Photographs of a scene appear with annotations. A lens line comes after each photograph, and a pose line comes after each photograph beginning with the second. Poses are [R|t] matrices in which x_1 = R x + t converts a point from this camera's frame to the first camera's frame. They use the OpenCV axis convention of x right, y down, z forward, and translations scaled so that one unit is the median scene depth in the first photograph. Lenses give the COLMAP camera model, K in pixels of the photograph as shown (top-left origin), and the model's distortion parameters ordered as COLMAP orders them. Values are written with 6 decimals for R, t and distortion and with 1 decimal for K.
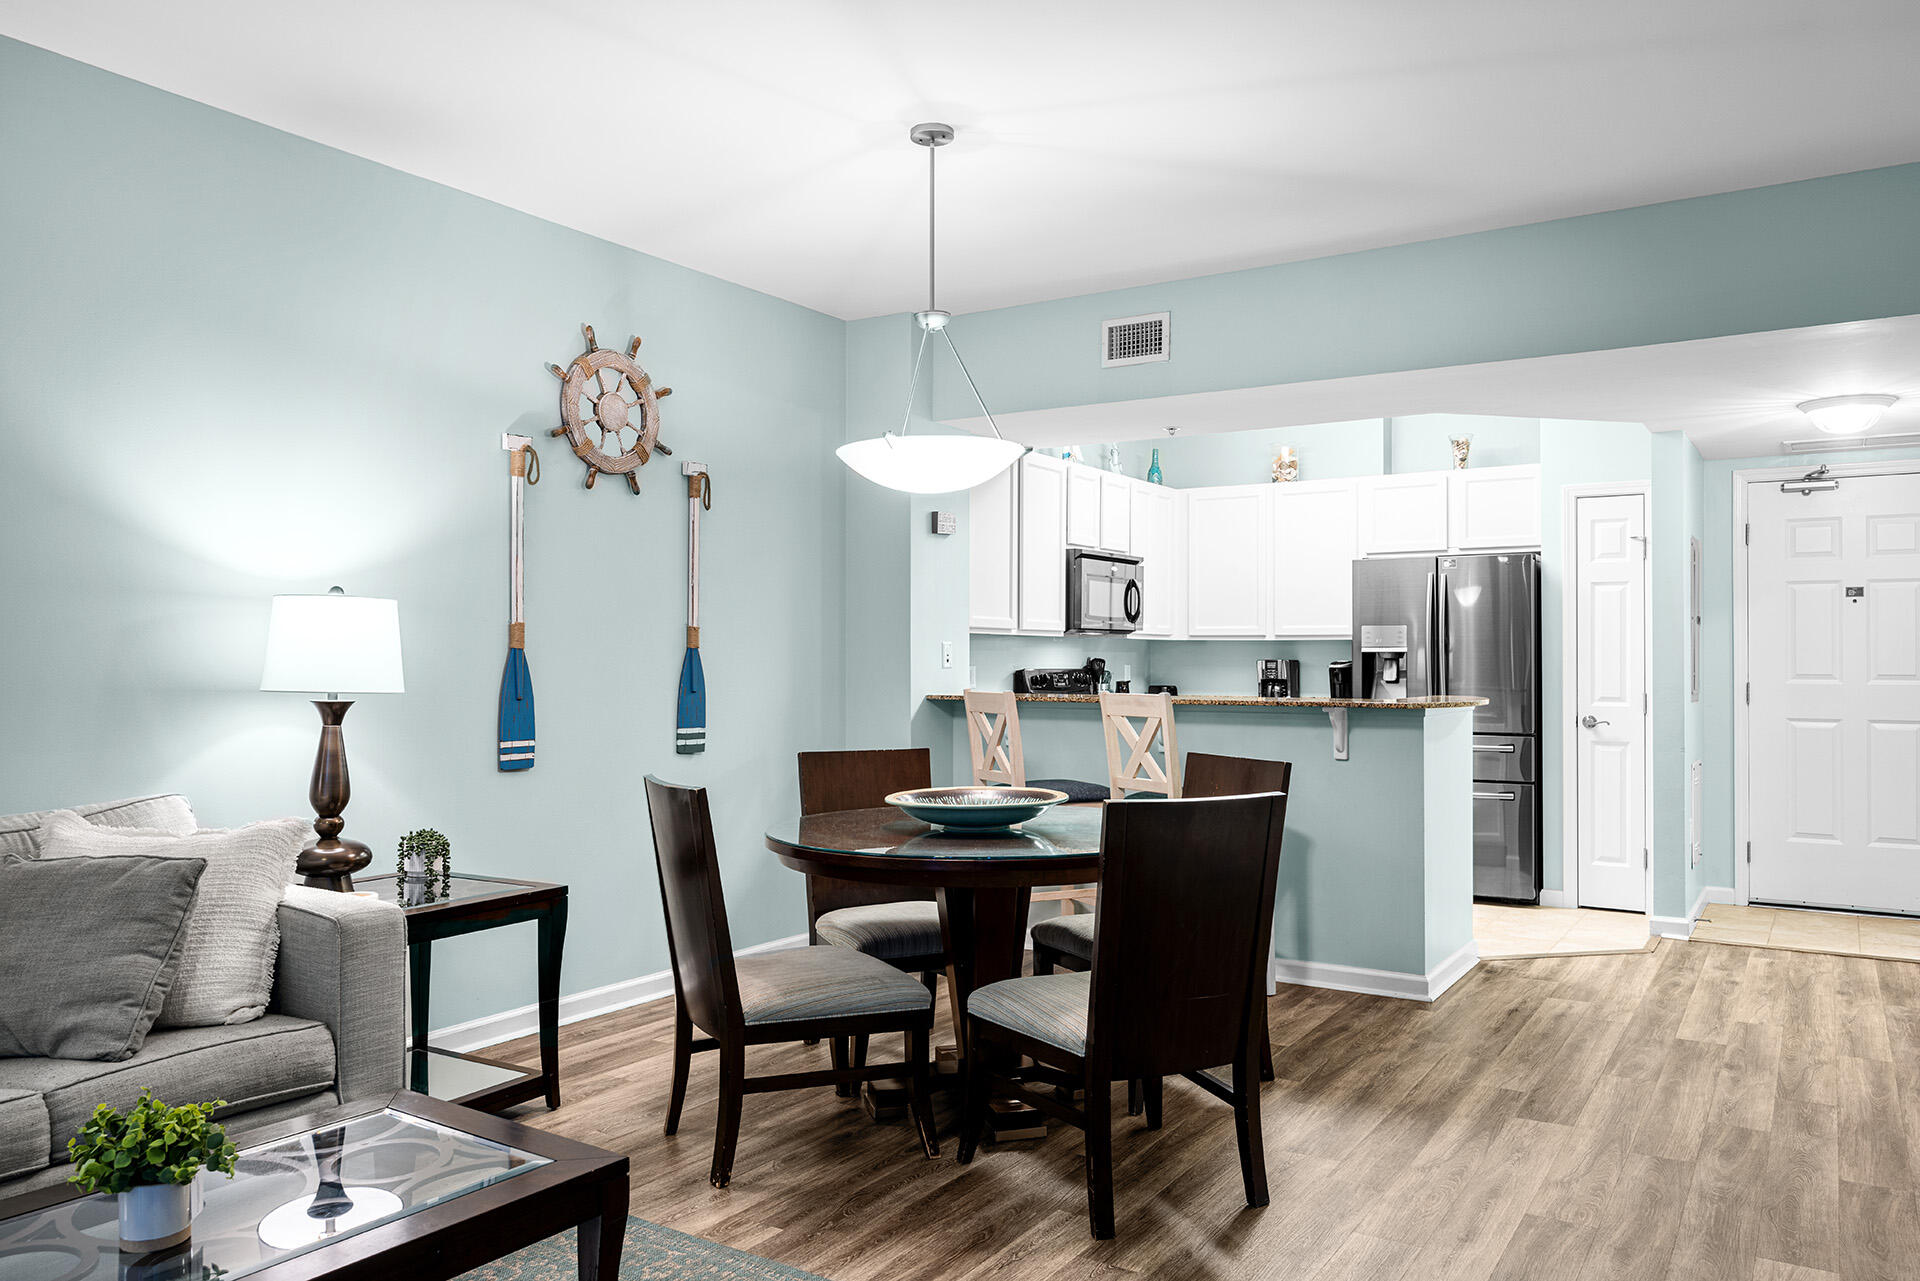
lens RADIAL K [[1436.8, 0, 952.2], [0, 1436.8, 643.2], [0, 0, 1]] dist [-0.002073, 0.003546]
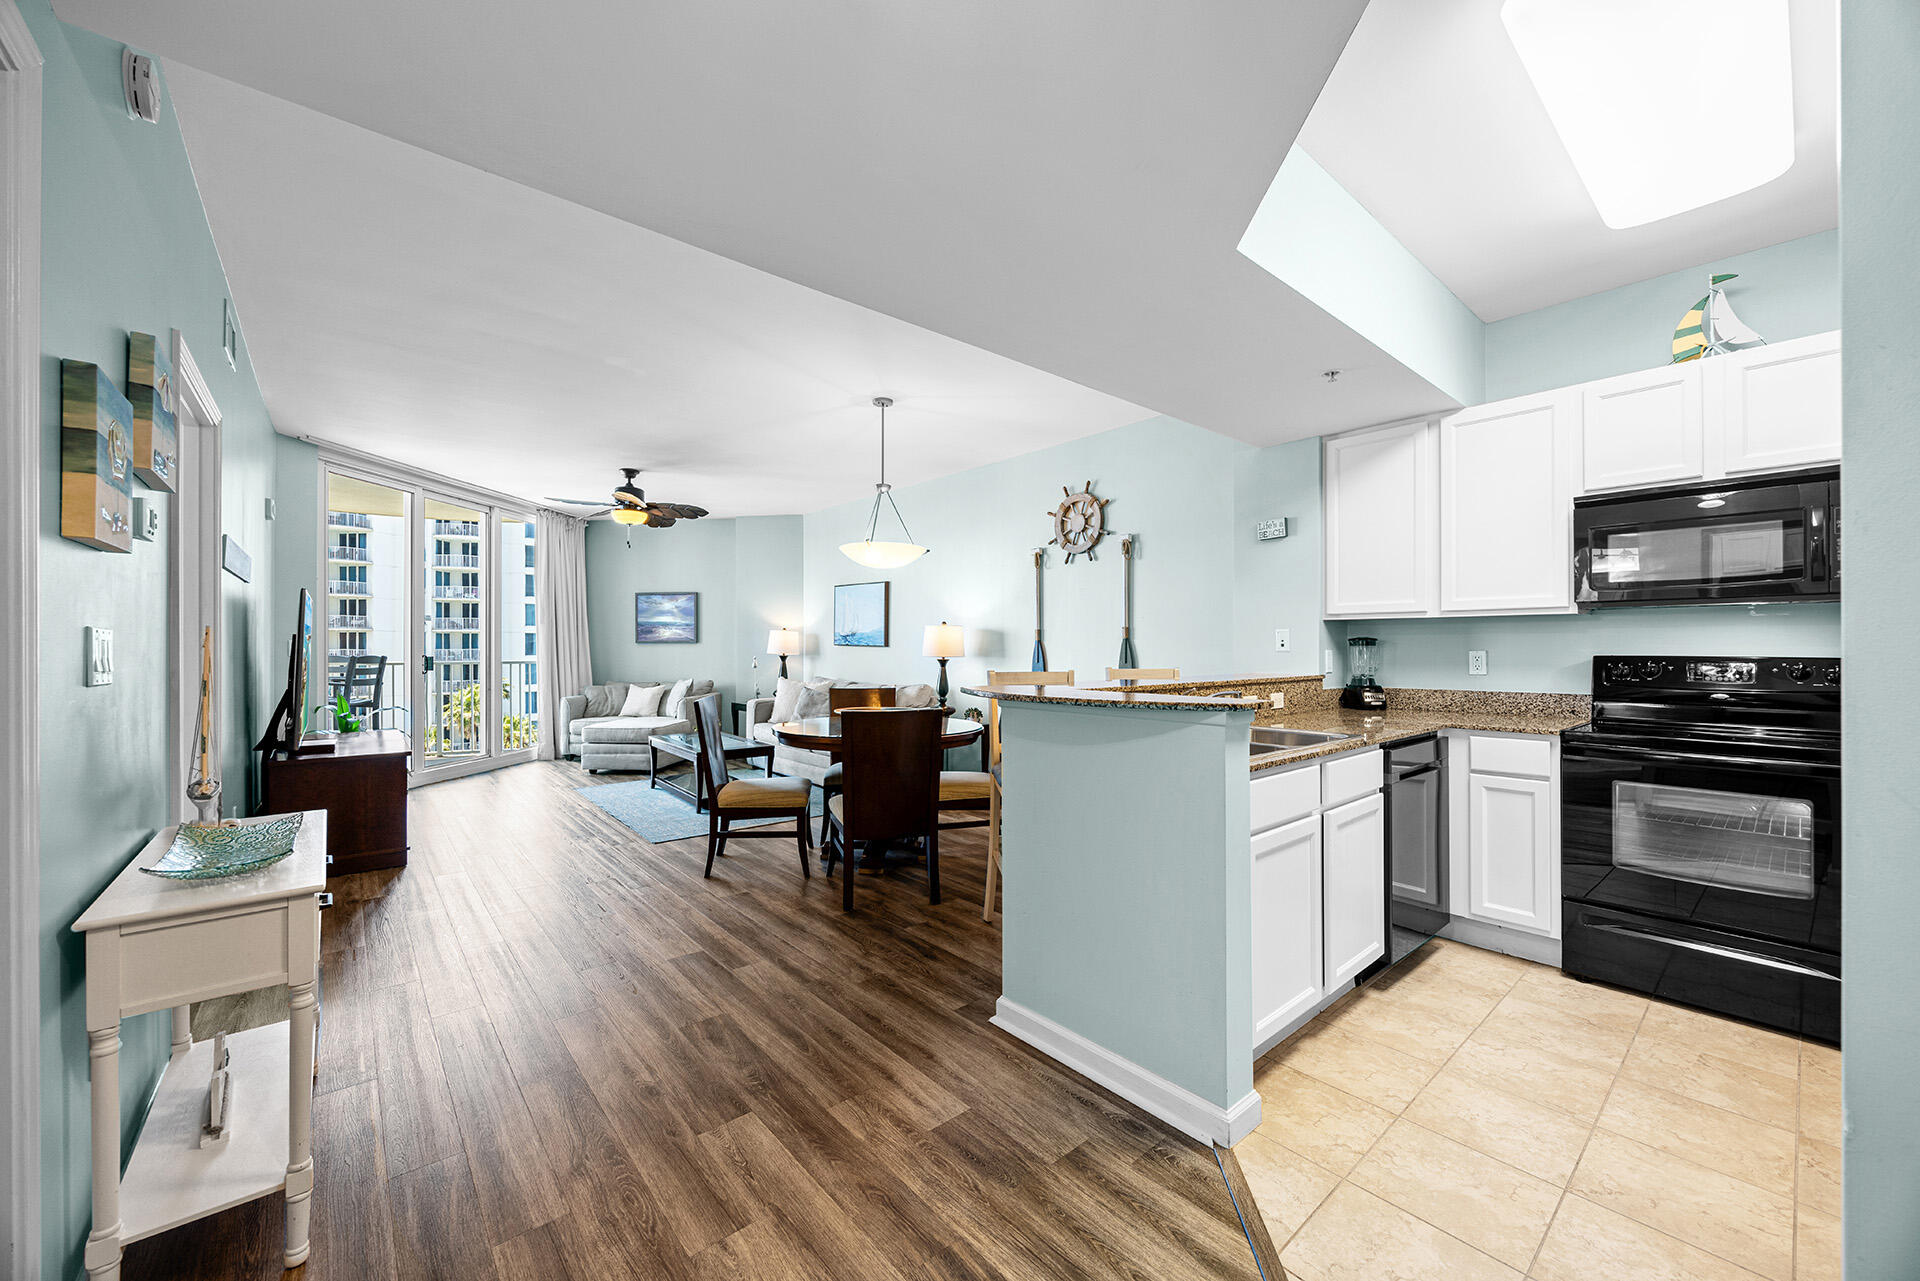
lens RADIAL K [[736.0, 0, 957.5], [0, 736.0, 637.7], [0, 0, 1]] dist [-0.002700, 0.000045]
pose [[-0.321085, -0.007769, -0.947019, 0.894252], [0.017526, 0.999746, -0.014143, 0.014367], [0.946888, -0.021139, -0.320867, 1.295402]]
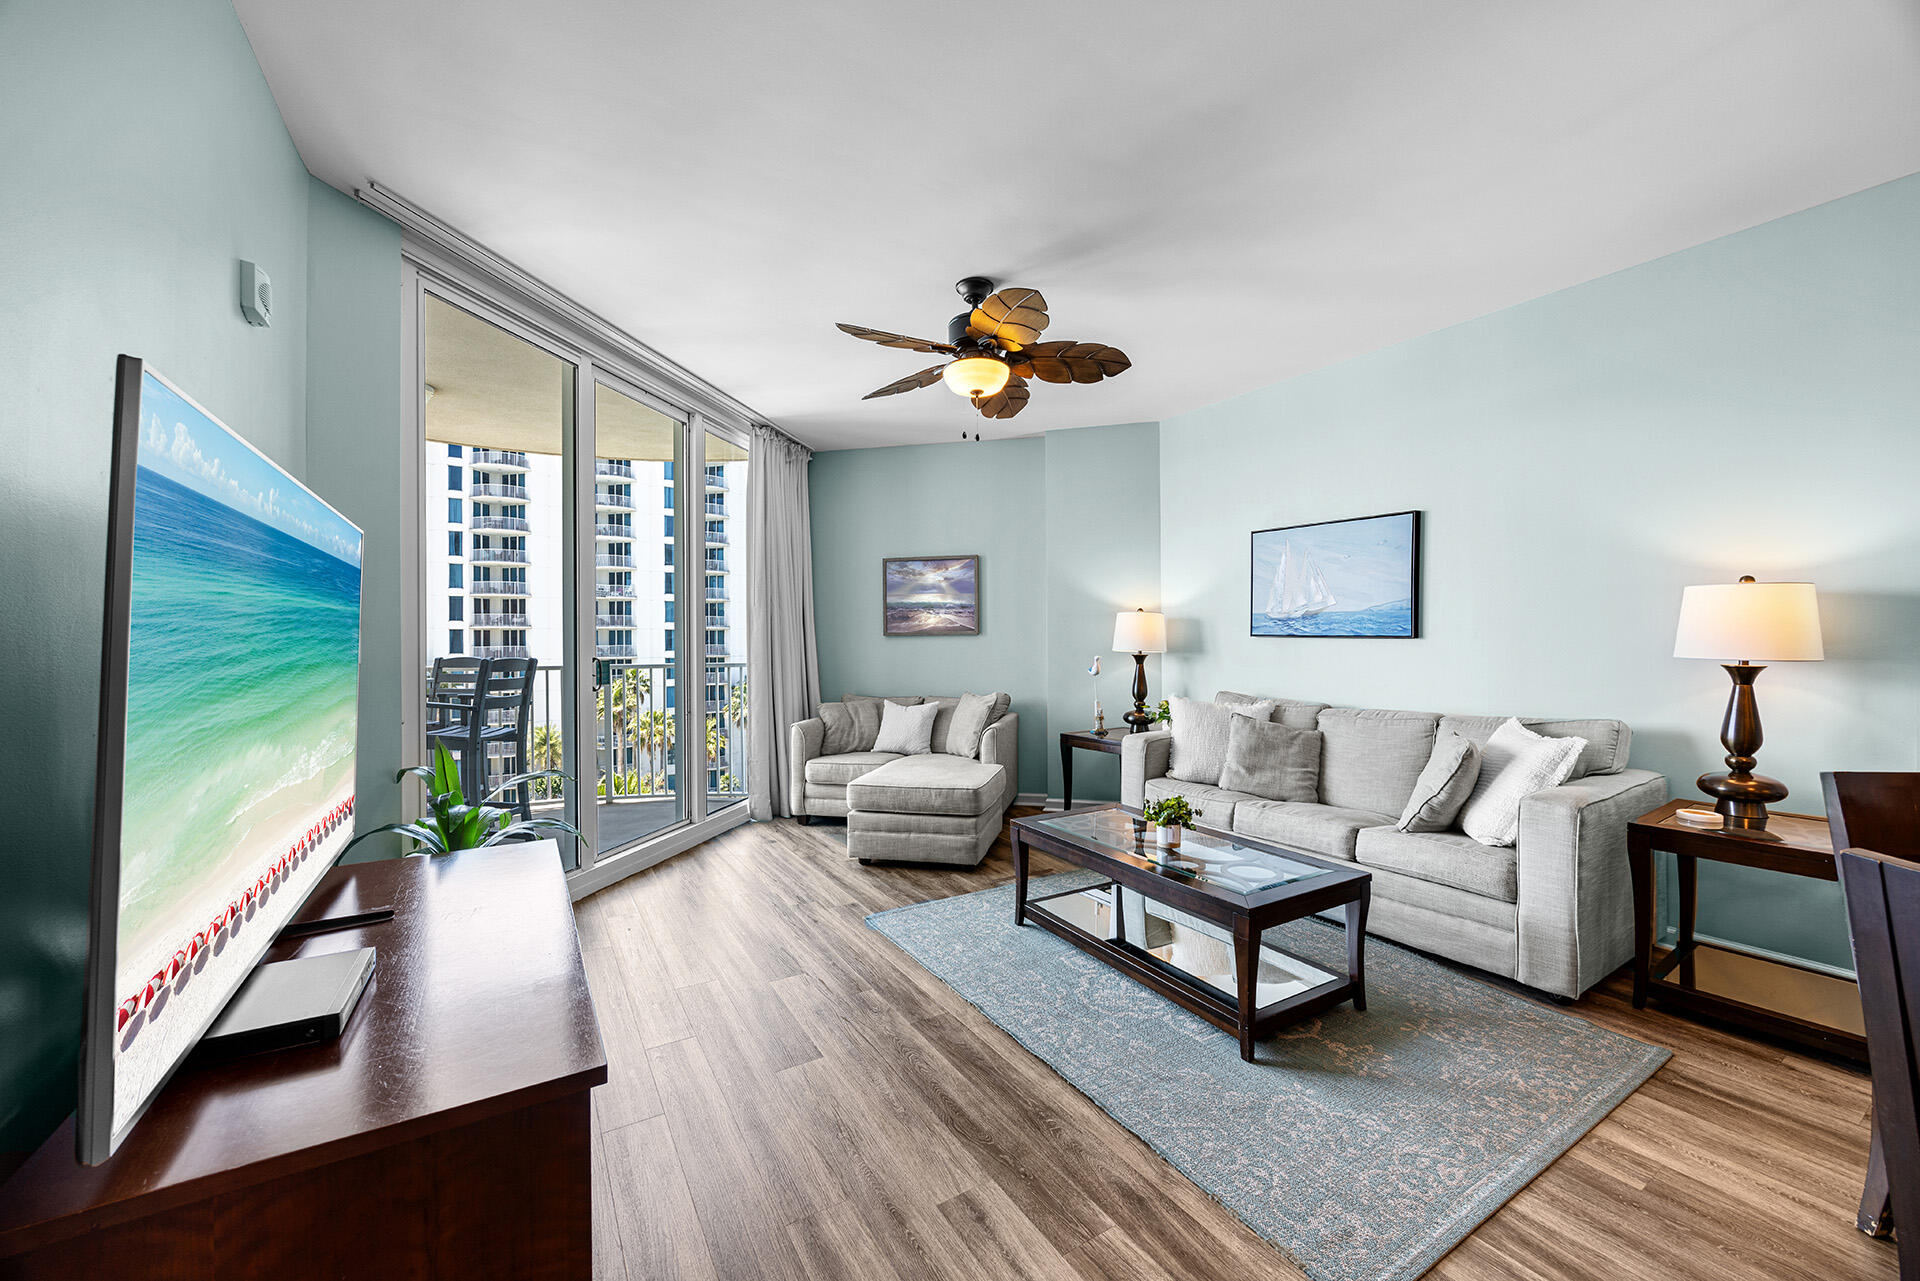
lens RADIAL K [[736.0, 0, 952.8], [0, 736.0, 634.3], [0, 0, 1]] dist [-0.002700, 0.000045]
pose [[-0.461611, -0.002176, -0.887080, 0.503790], [0.022225, 0.999655, -0.014018, 0.006300], [0.886804, -0.026186, -0.461404, 0.716318]]
